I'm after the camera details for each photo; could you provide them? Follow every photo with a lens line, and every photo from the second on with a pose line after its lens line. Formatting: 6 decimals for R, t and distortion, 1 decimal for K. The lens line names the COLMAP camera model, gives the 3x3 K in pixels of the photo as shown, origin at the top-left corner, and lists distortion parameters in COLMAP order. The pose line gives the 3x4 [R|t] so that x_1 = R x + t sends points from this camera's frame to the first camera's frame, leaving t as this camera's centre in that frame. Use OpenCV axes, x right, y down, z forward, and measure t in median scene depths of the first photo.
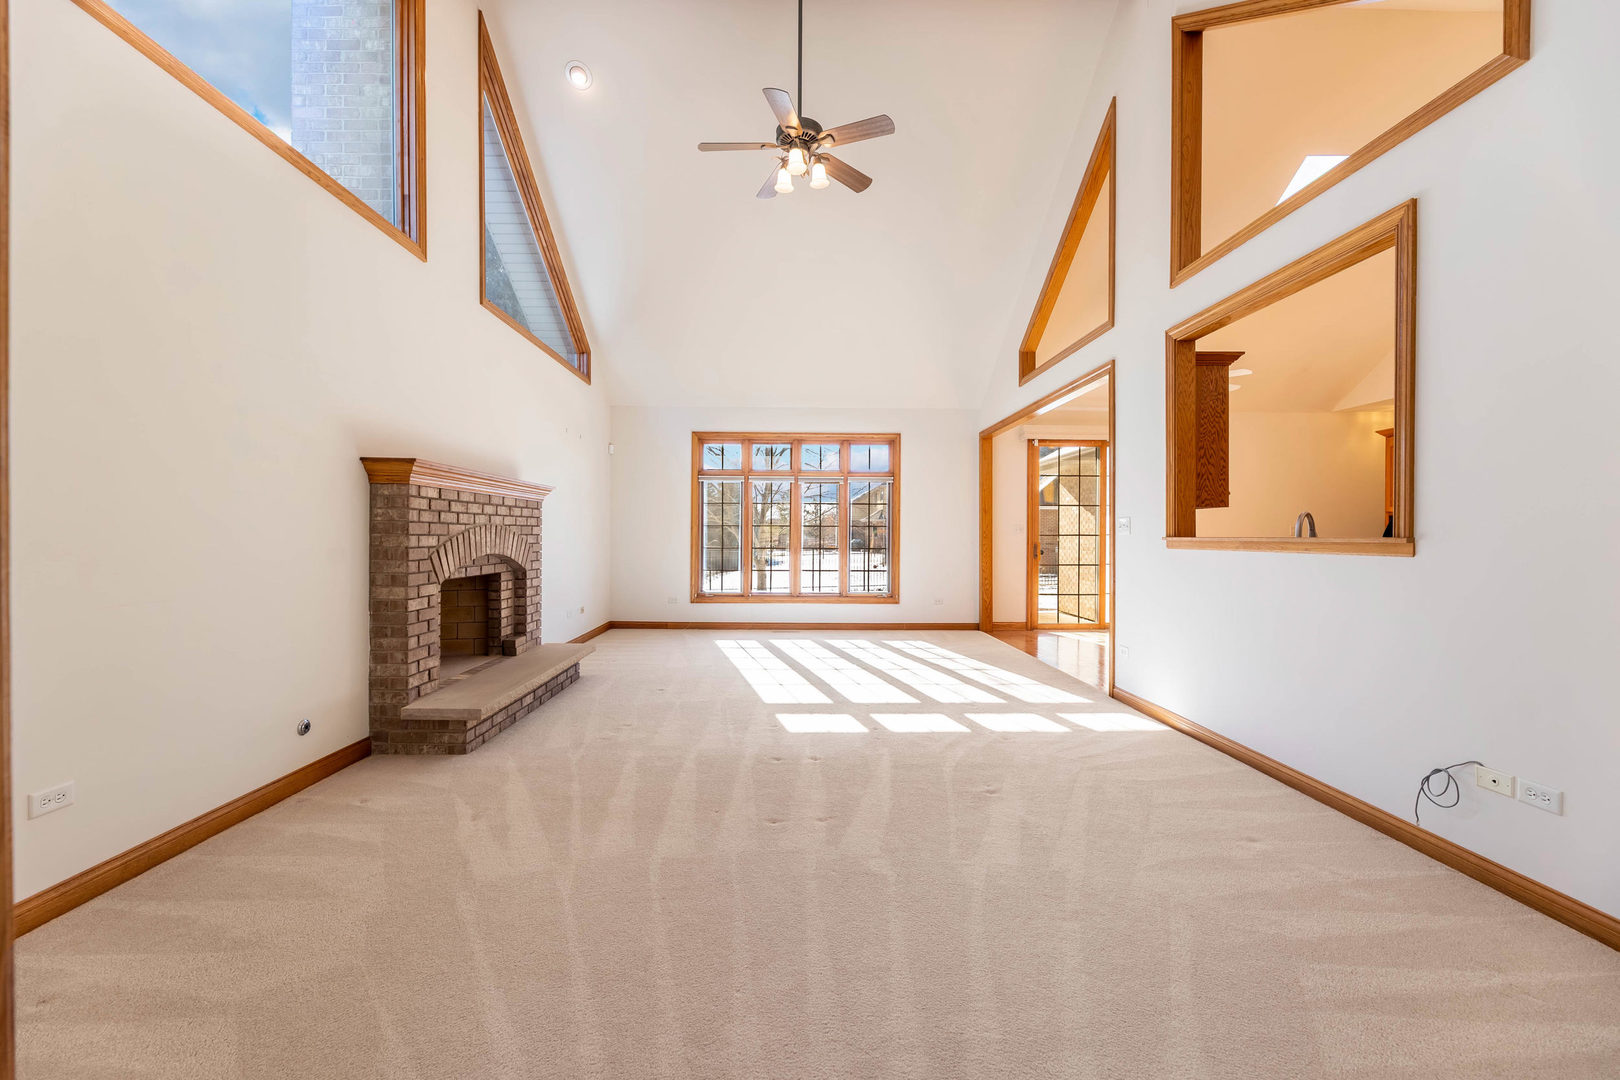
lens RADIAL K [[652.7, 0, 784.4], [0, 652.7, 541.3], [0, 0, 1]] dist [-0.000293, -0.000012]
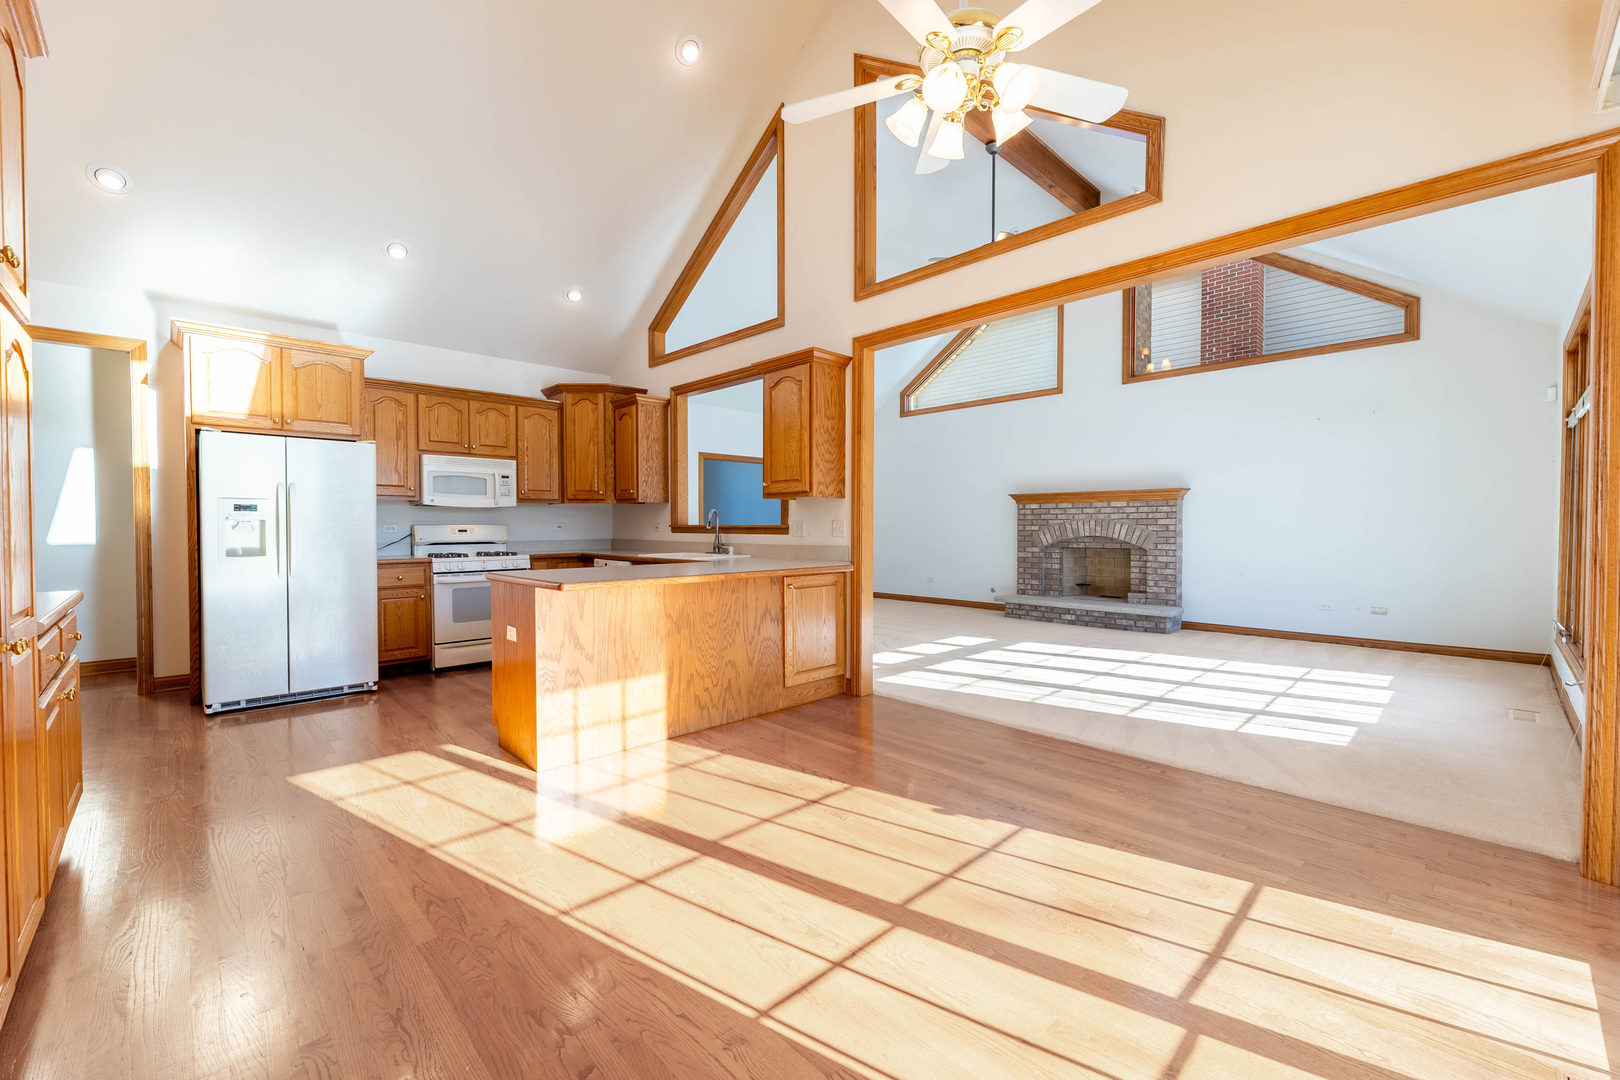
lens RADIAL K [[656.1, 0, 806.1], [0, 656.1, 538.4], [0, 0, 1]] dist [-0.000143, 0.000210]
pose [[-0.715066, 0.009317, -0.698995, 1.460478], [-0.009258, 0.999697, 0.022796, -0.007336], [0.698996, 0.022772, -0.714763, 1.884815]]
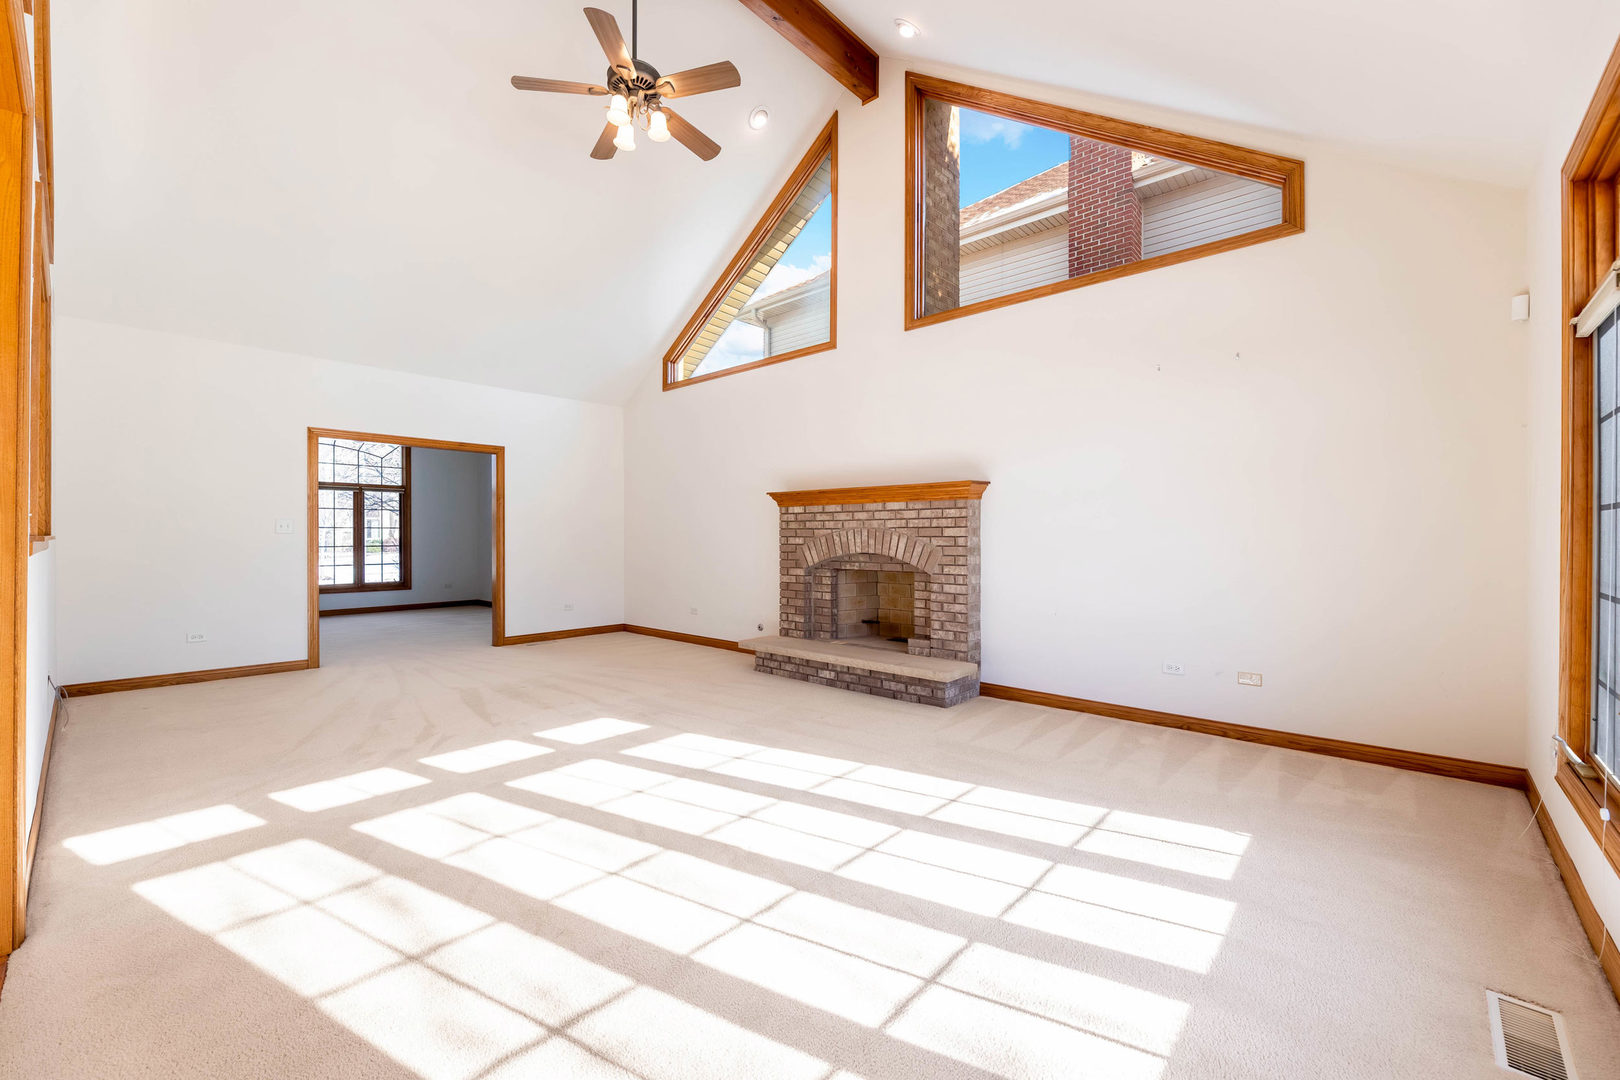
lens RADIAL K [[656.1, 0, 806.1], [0, 656.1, 538.4], [0, 0, 1]] dist [-0.000143, 0.000210]
pose [[-0.665021, -0.003811, -0.746815, 0.565083], [-0.011677, 0.999918, 0.005296, -0.013000], [0.746733, 0.012243, -0.665011, 1.876434]]
